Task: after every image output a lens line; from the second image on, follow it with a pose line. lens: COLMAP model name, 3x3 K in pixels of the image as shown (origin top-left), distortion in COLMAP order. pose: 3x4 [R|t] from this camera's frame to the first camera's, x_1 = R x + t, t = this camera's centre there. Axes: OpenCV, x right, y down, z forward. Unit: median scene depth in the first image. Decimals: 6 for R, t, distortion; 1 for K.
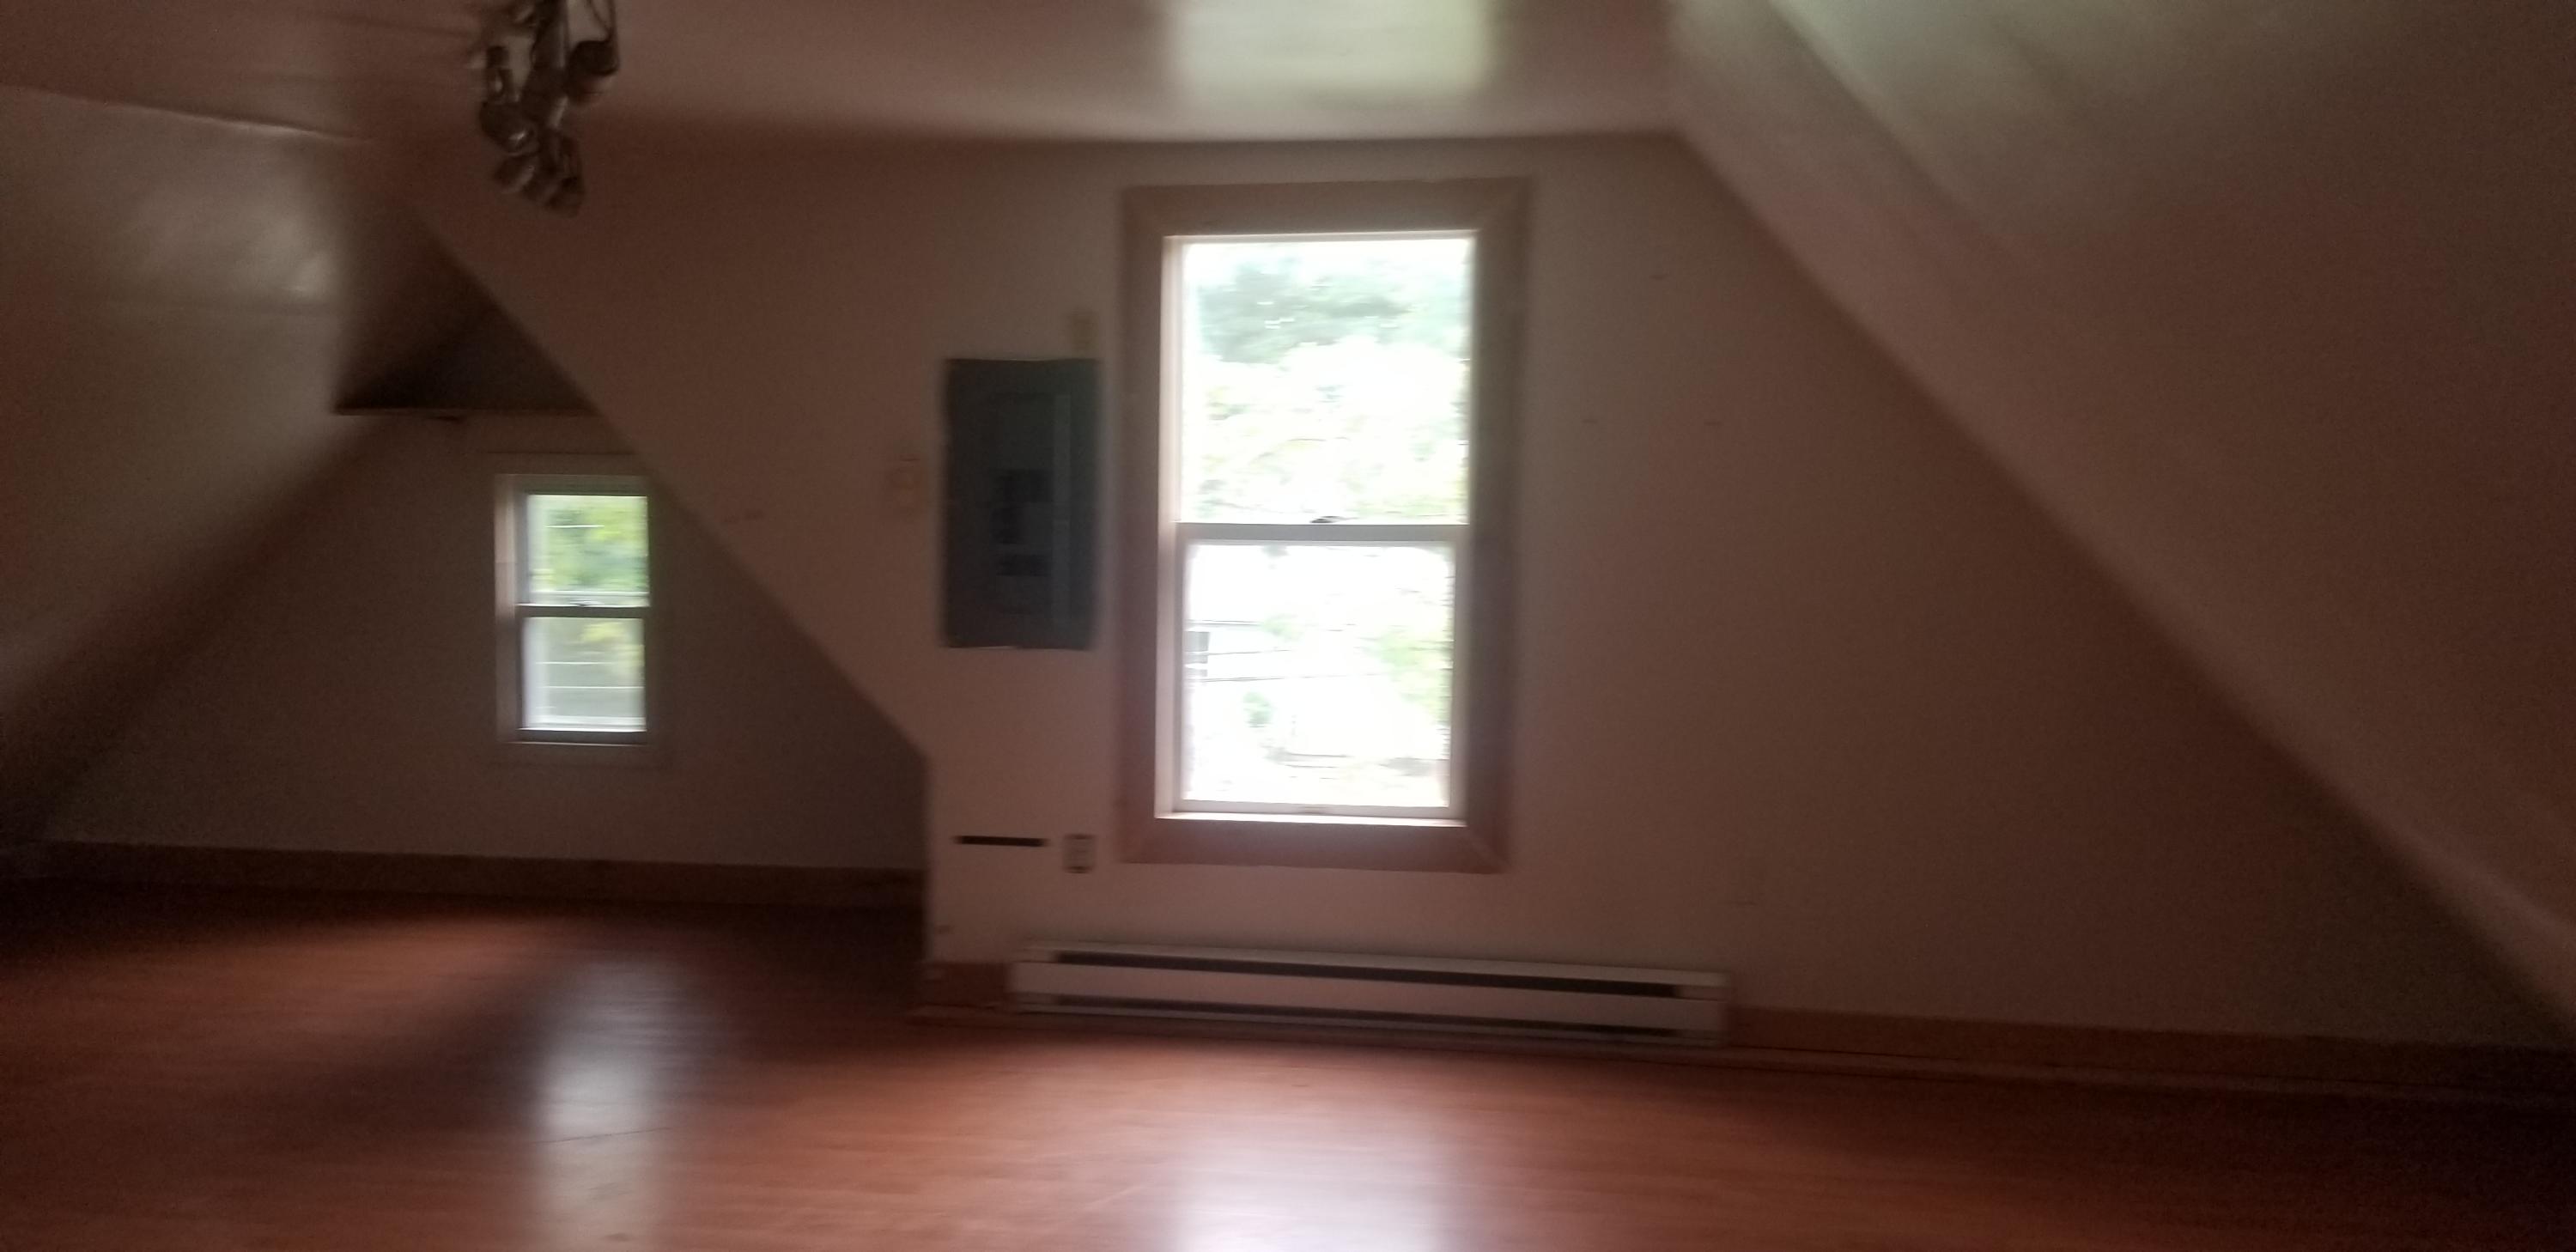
lens RADIAL K [[2026.9, 0, 1332.9], [0, 2026.9, 616.9], [0, 0, 1]] dist [0.007317, 0.003951]
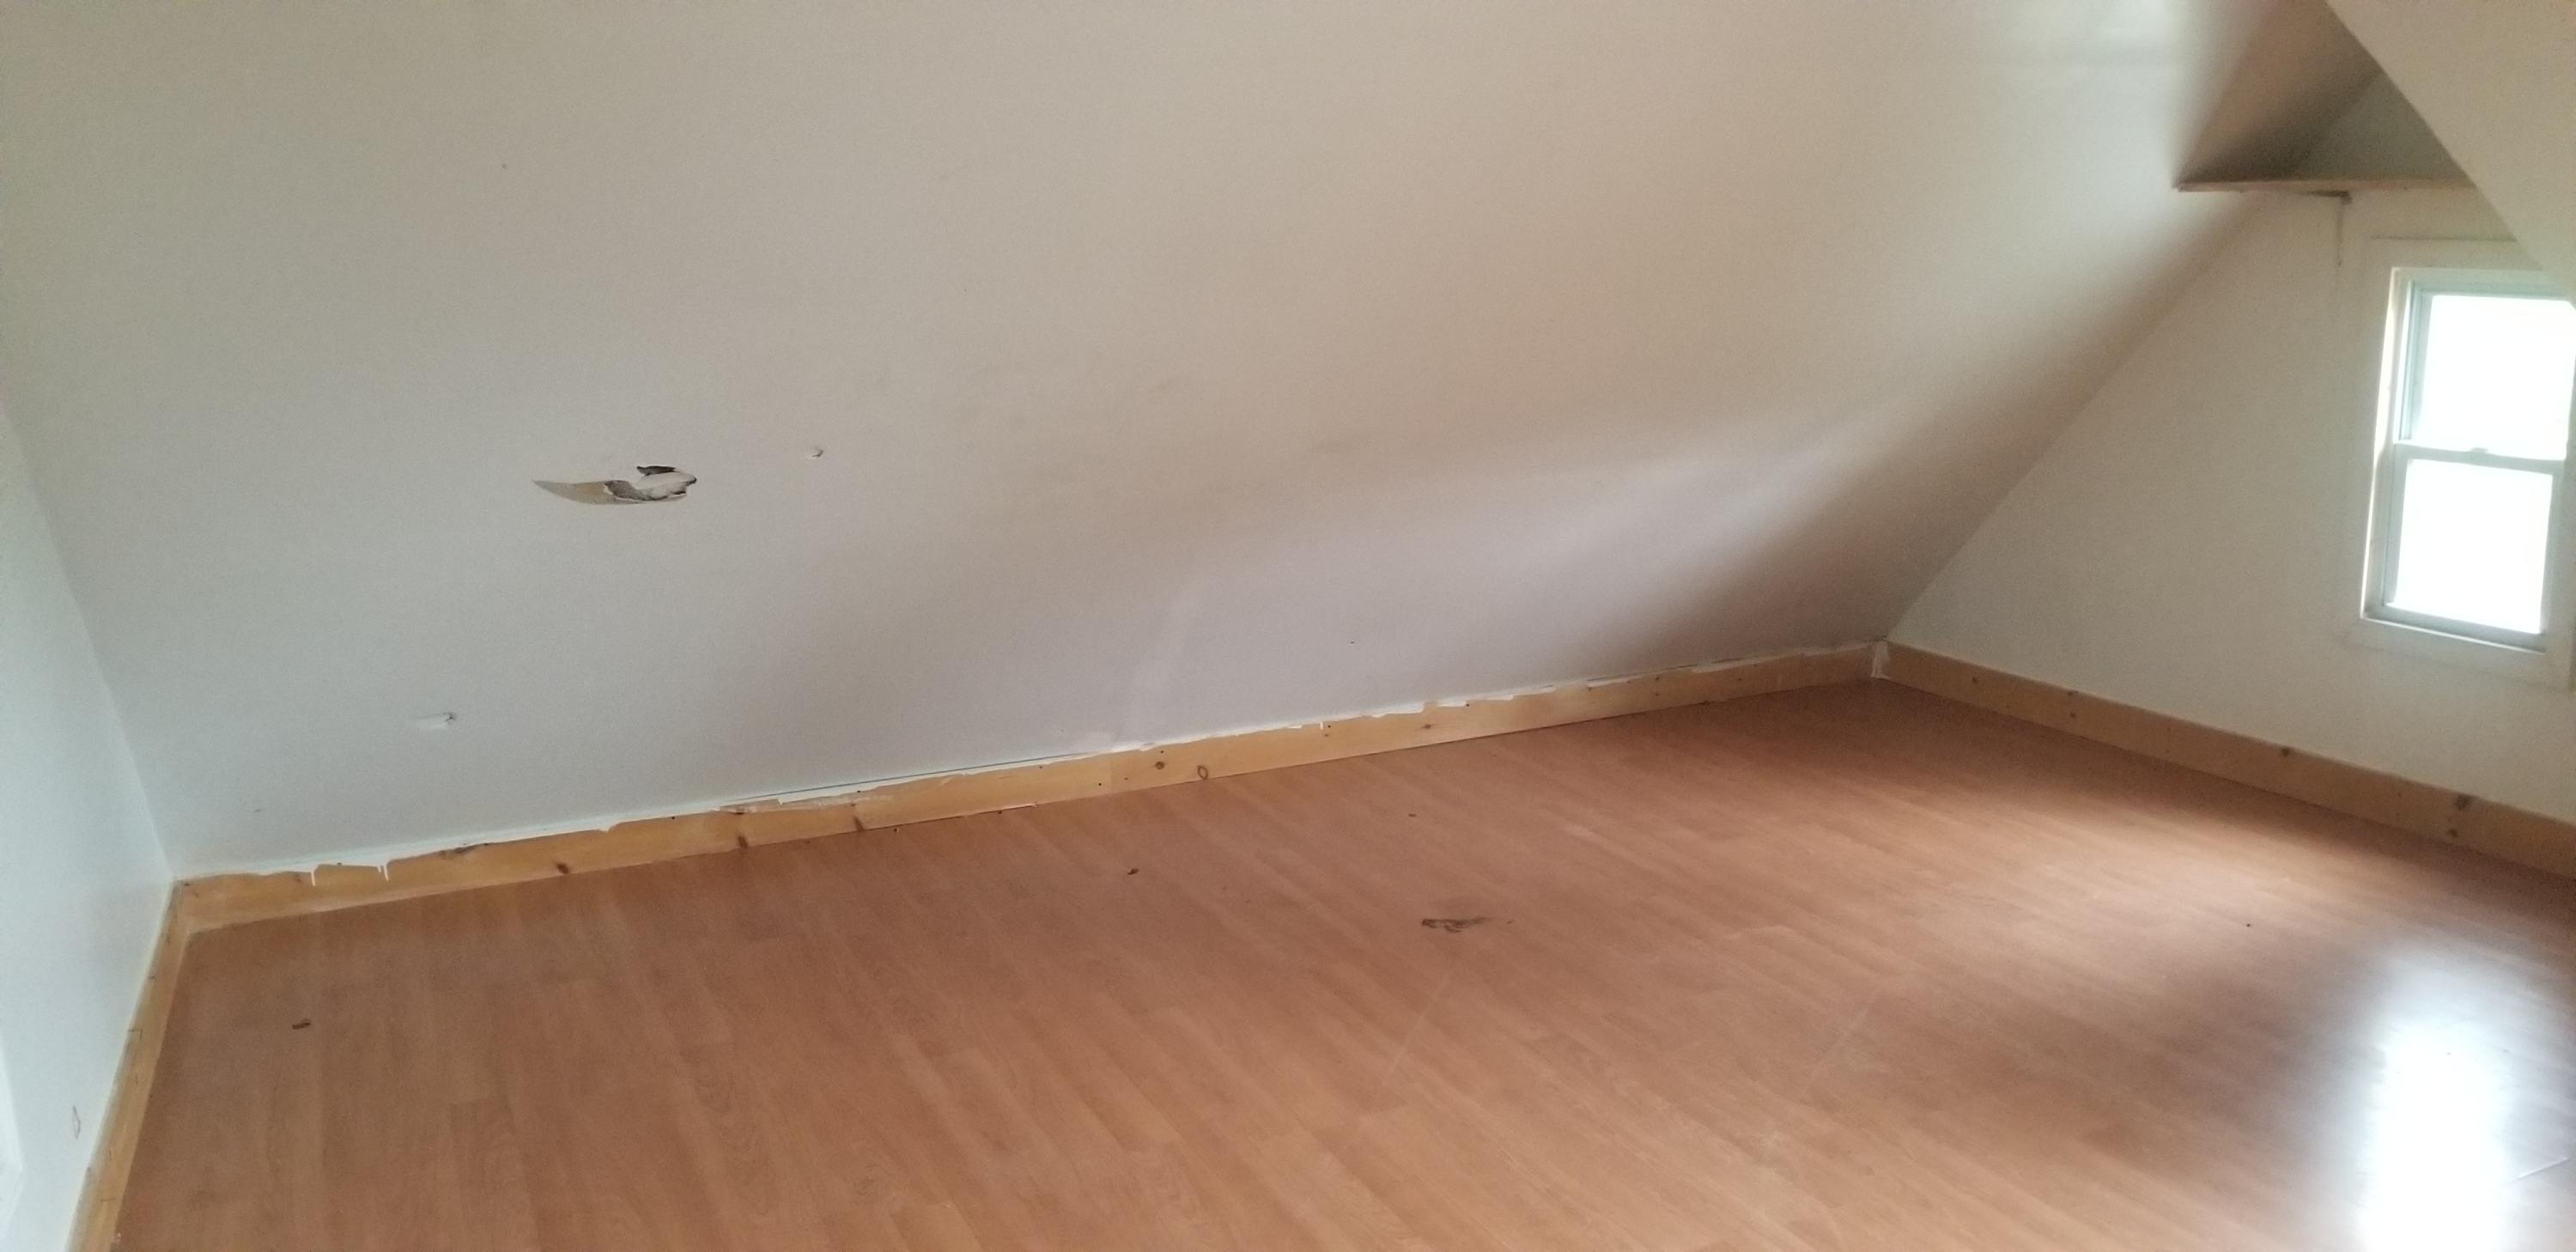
lens RADIAL K [[2026.9, 0, 1332.9], [0, 2026.9, 616.9], [0, 0, 1]] dist [0.007317, 0.003951]
pose [[0.579553, 0.152548, -0.800530, -0.015582], [-0.067865, 0.987946, 0.139130, -0.020997], [0.812104, -0.026305, 0.582920, 0.243876]]
